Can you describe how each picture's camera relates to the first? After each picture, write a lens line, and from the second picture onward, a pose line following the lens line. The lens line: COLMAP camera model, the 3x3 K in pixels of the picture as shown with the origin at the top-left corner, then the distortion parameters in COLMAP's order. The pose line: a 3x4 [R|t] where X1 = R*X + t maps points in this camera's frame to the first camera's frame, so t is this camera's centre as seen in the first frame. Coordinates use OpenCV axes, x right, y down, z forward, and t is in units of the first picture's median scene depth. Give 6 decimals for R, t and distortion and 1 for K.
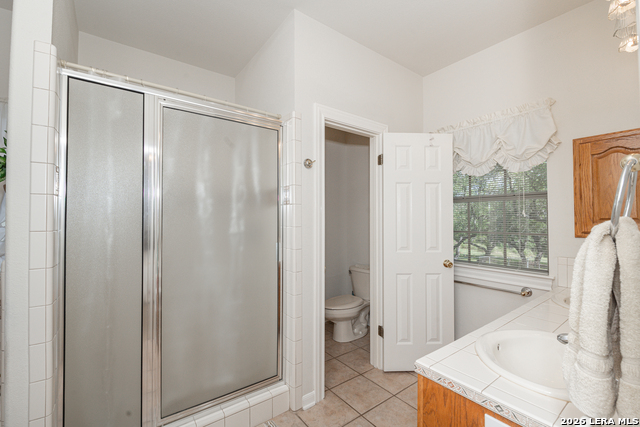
lens RADIAL K [[275.9, 0, 320.0], [0, 275.9, 213.5], [0, 0, 1]] dist [-0.017083, -0.000414]
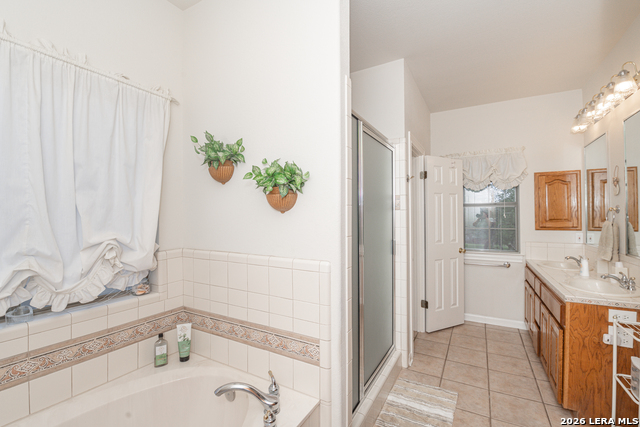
lens RADIAL K [[281.1, 0, 317.5], [0, 281.1, 212.3], [0, 0, 1]] dist [-0.012506, -0.000720]
pose [[0.909511, 0.003440, 0.415666, -0.986915], [-0.006316, 0.999965, 0.005546, -0.024033], [-0.415633, -0.007670, 0.909500, -0.027198]]
